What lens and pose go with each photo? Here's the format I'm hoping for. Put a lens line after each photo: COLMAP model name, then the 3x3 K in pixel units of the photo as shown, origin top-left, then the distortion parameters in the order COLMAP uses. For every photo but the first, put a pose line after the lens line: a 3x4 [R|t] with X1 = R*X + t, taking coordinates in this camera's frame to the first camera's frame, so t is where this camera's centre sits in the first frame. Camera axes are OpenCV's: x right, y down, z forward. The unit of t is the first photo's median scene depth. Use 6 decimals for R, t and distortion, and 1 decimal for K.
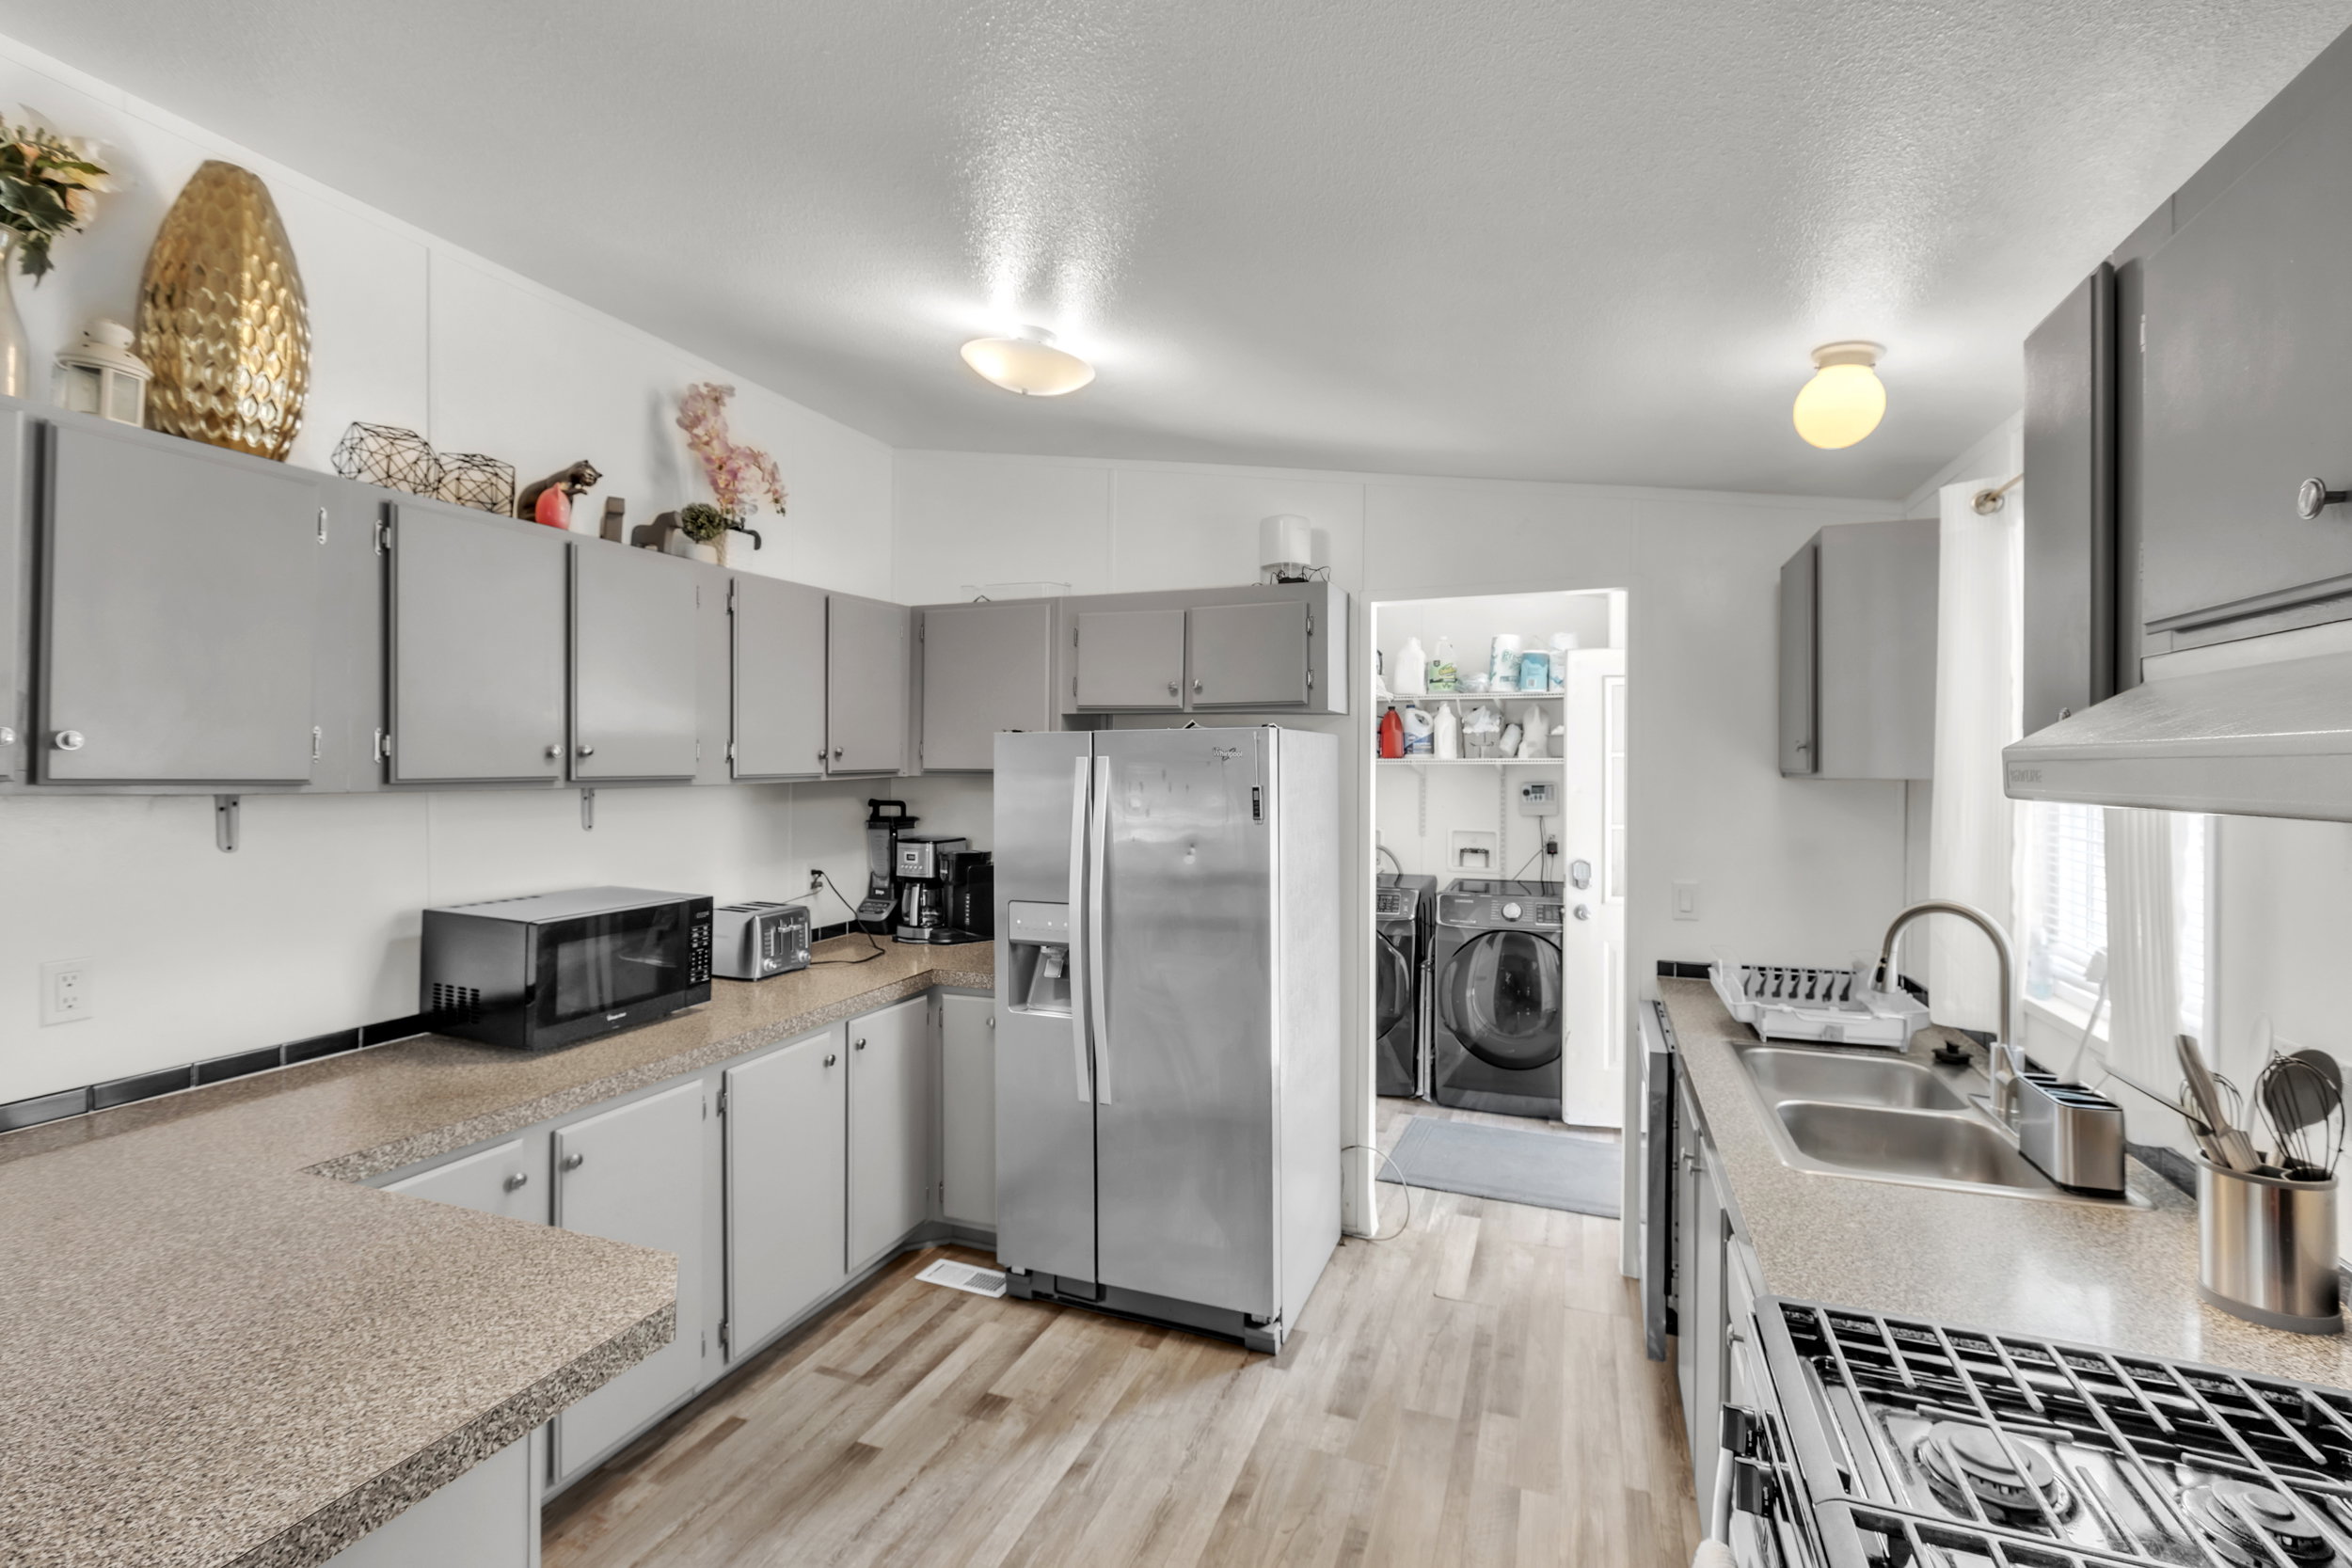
lens RADIAL K [[1046.9, 0, 1181.3], [0, 1046.9, 766.1], [0, 0, 1]] dist [0.000196, -0.000577]
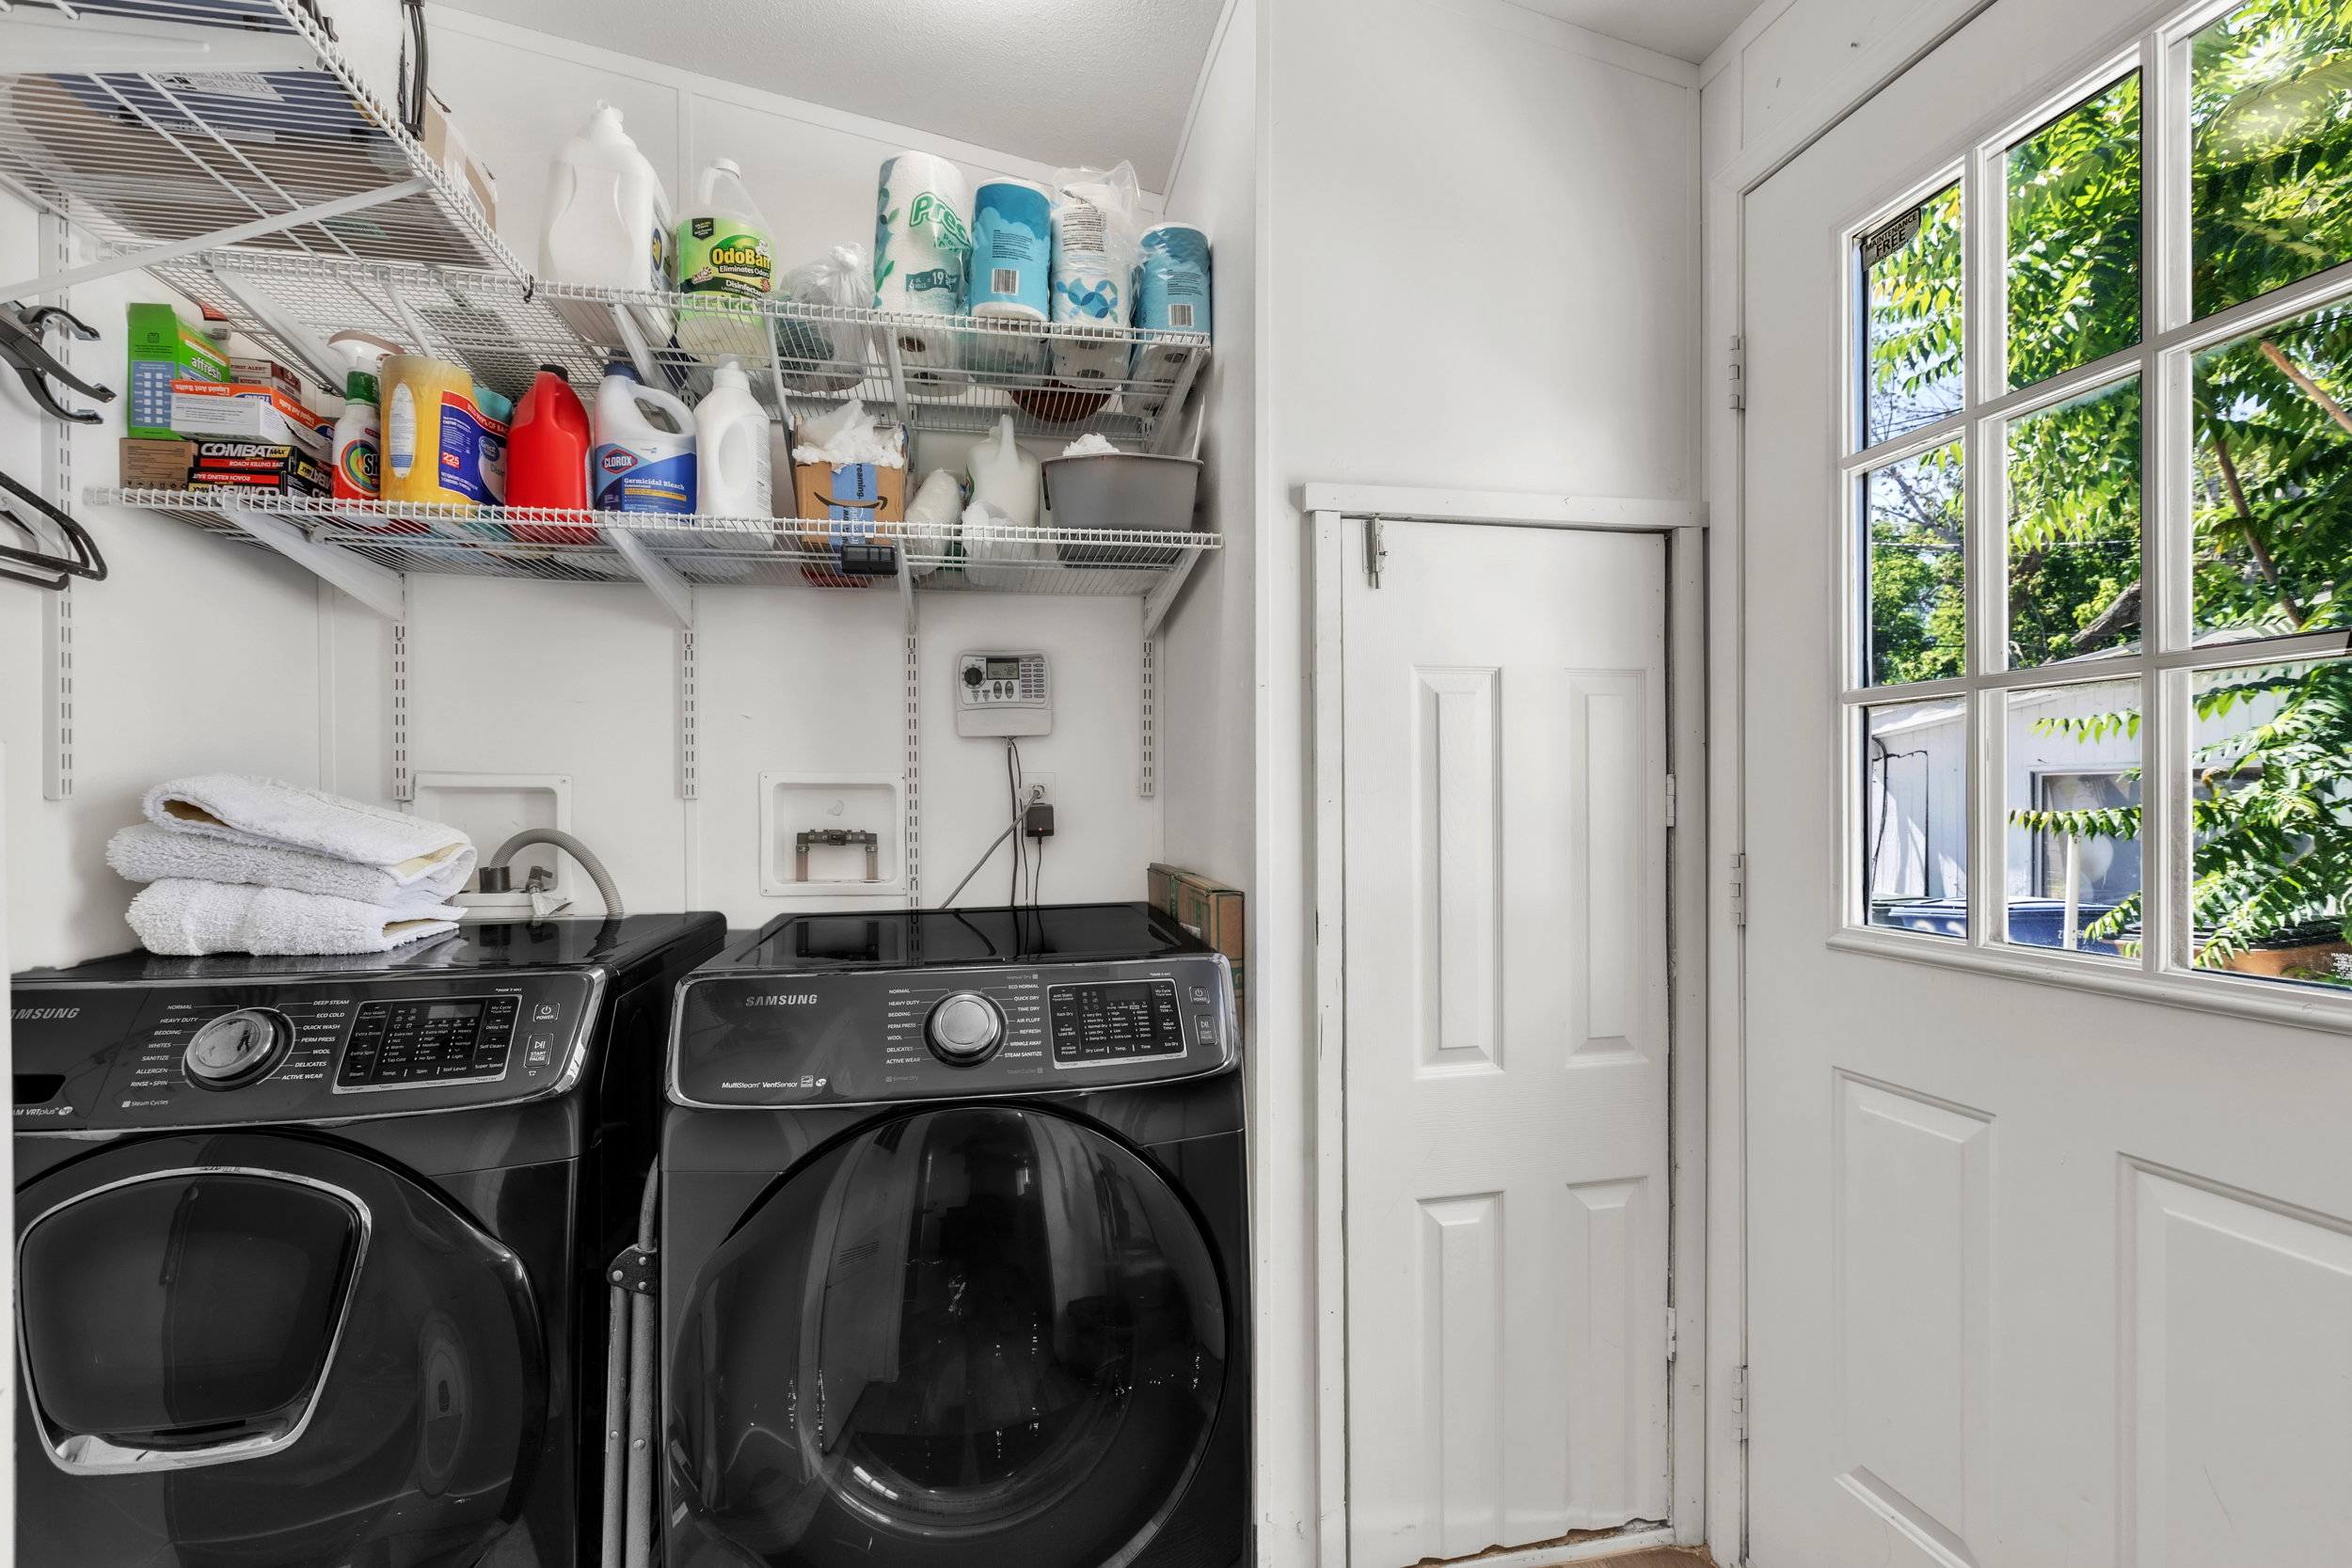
lens RADIAL K [[1046.9, 0, 1165.4], [0, 1046.9, 797.0], [0, 0, 1]] dist [0.000196, -0.000577]
pose [[0.848950, -0.006299, 0.528436, 0.195958], [0.009589, 0.999948, -0.003485, 0.073769], [-0.528386, 0.008026, 0.848966, 0.668341]]
